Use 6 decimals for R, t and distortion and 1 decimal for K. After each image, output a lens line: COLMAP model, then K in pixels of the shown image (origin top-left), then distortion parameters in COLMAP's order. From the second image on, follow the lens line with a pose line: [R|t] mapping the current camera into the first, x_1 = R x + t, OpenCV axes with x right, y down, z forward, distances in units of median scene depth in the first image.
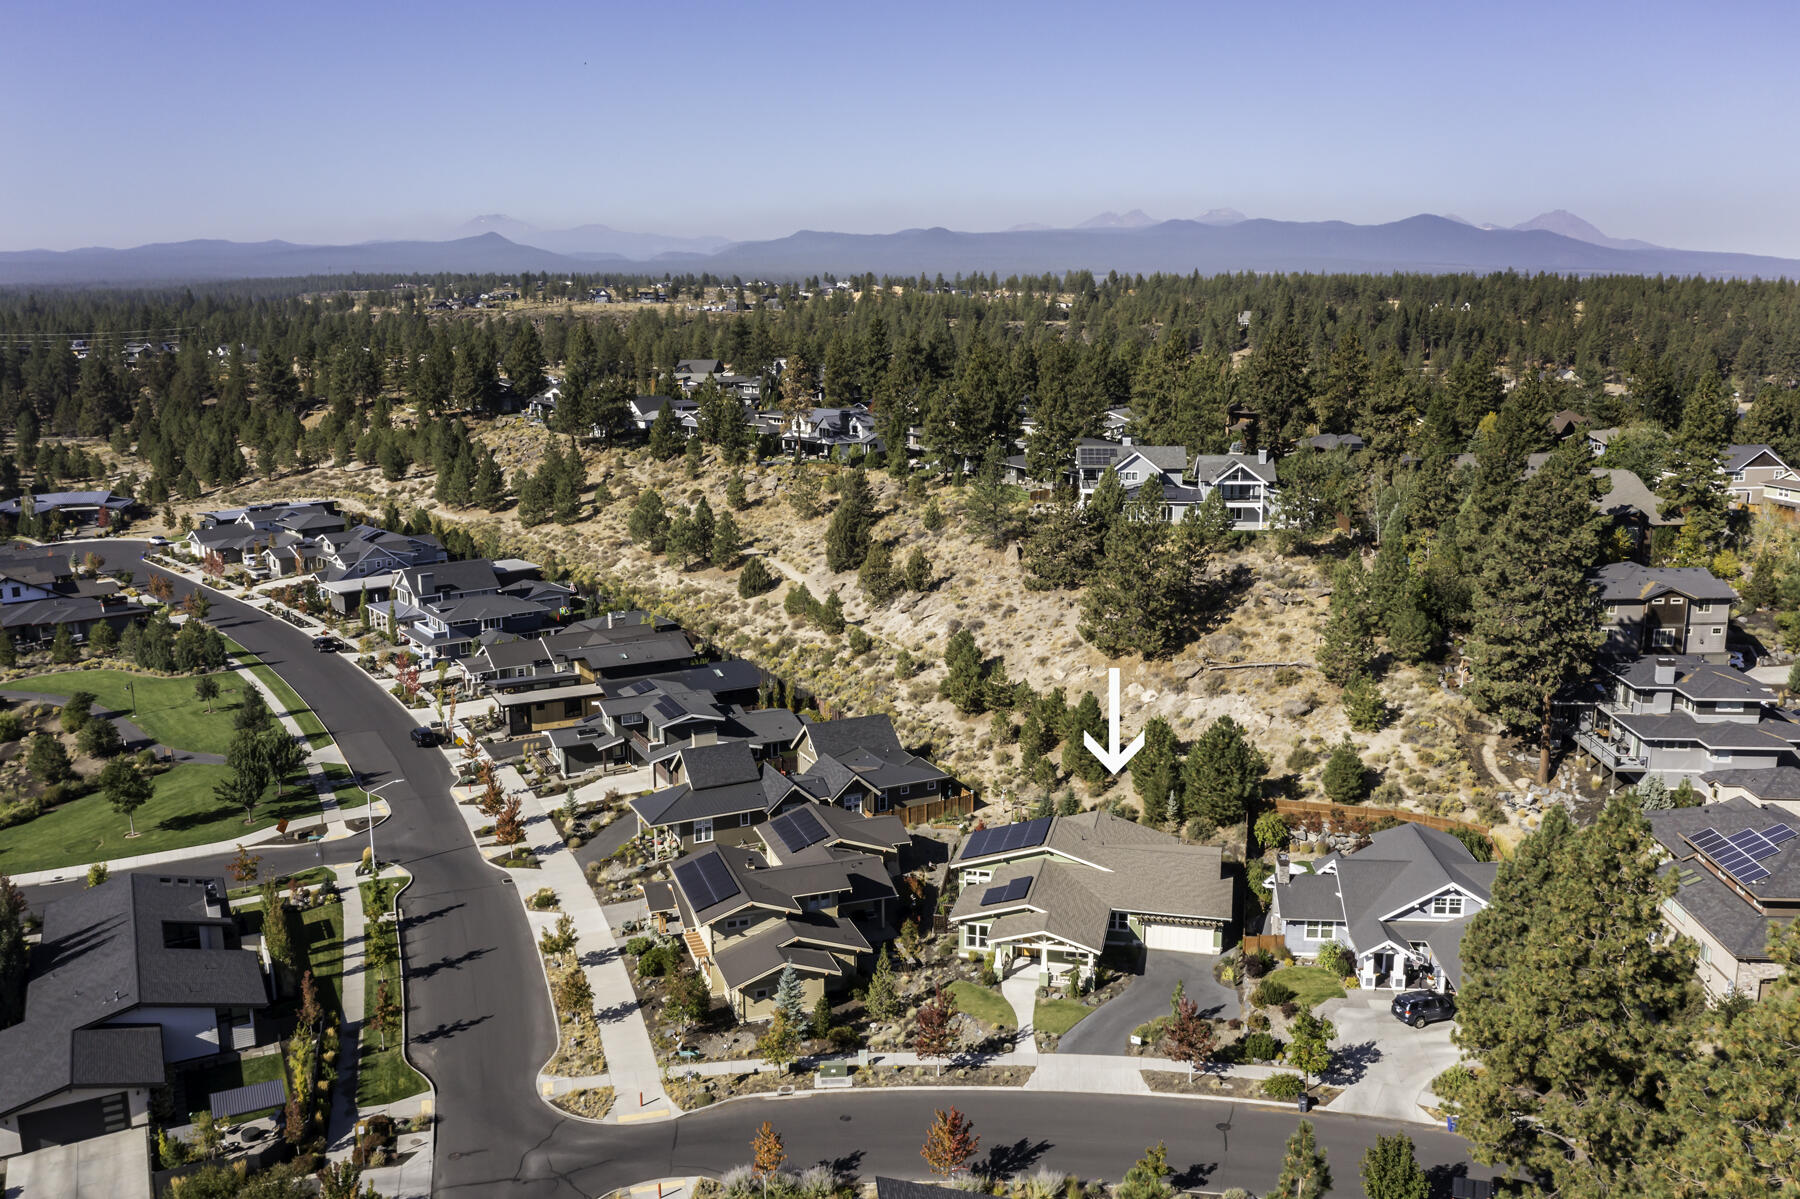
lens RADIAL K [[1442.3, 0, 895.2], [0, 1442.3, 593.6], [0, 0, 1]] dist [0.005238, -0.008560]
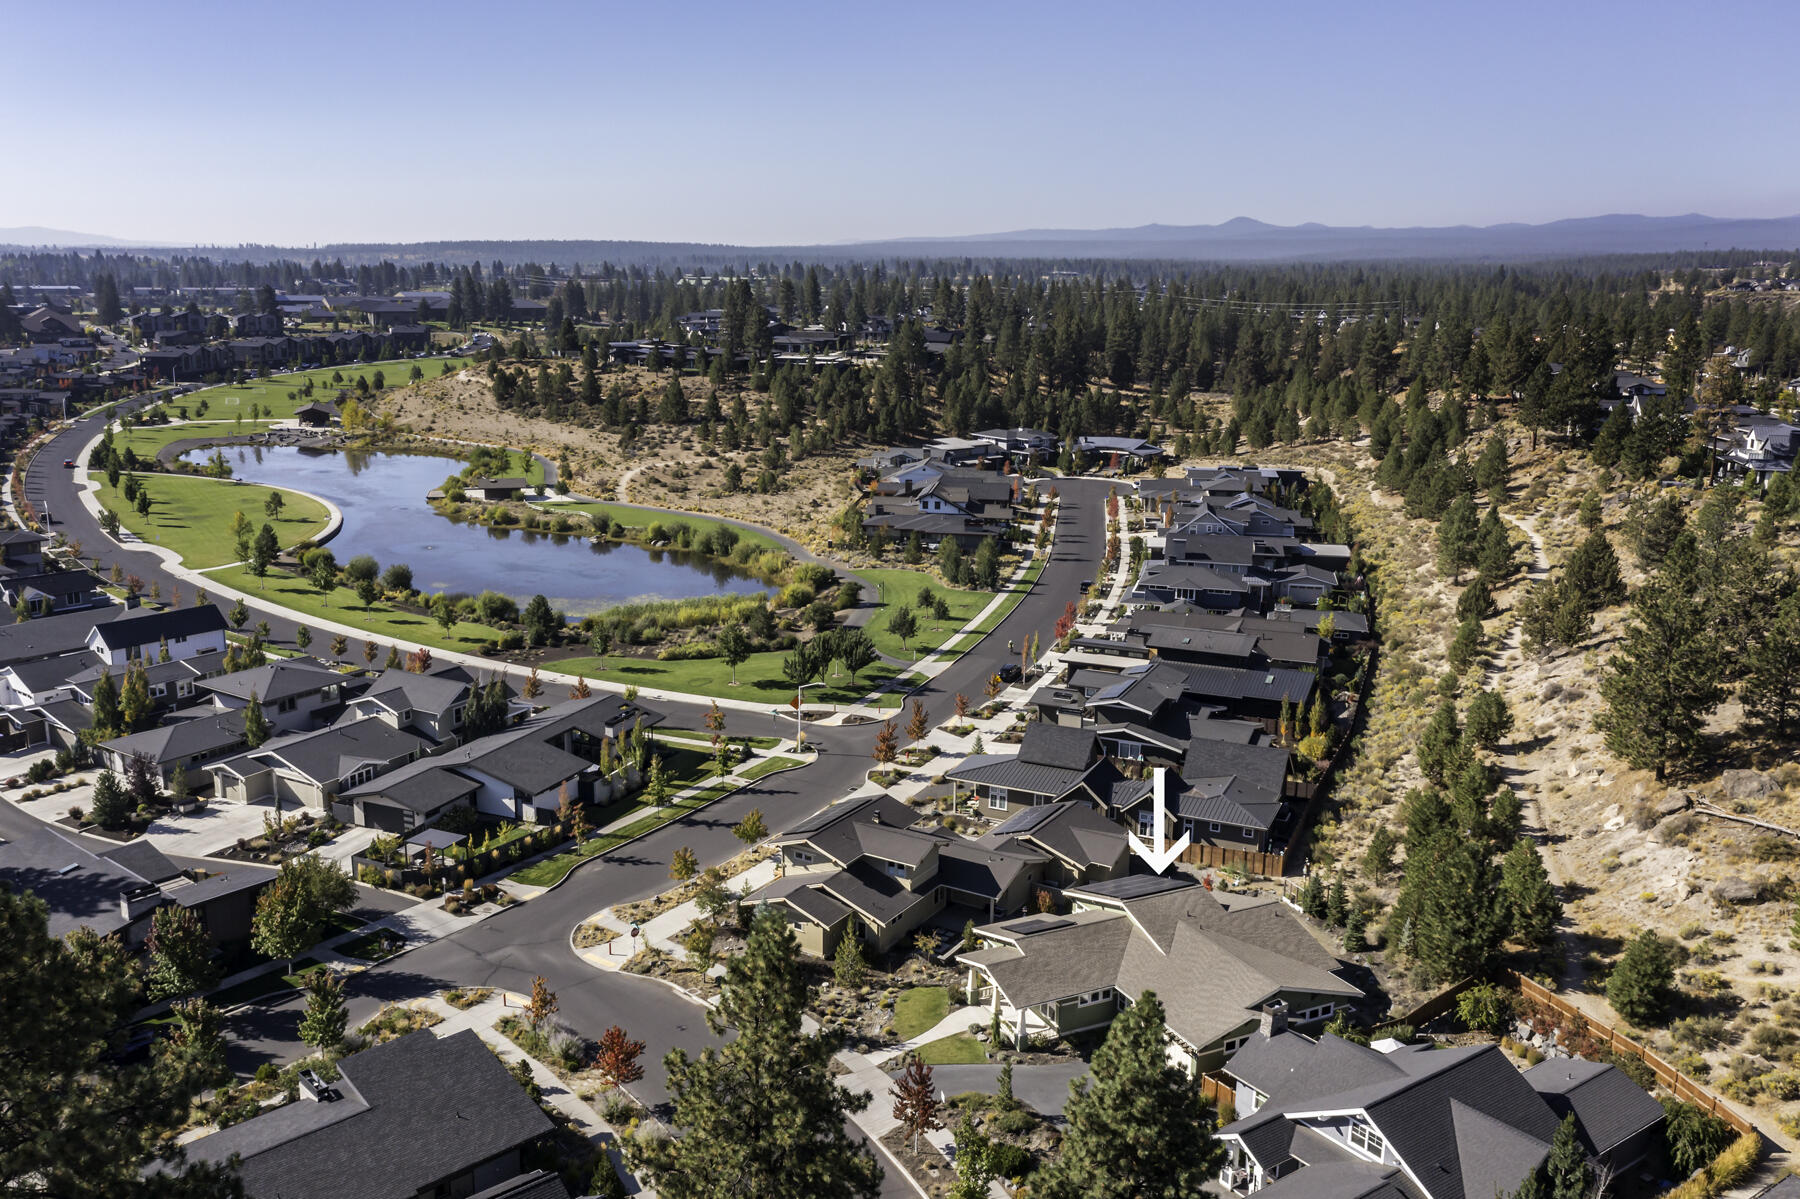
lens RADIAL K [[1442.3, 0, 900.0], [0, 1442.3, 602.9], [0, 0, 1]] dist [0.005238, -0.008560]
pose [[0.639803, 0.185132, -0.745908, 0.728318], [-0.168864, 0.980699, 0.098563, -0.080442], [0.749758, 0.062896, 0.658716, 0.331286]]
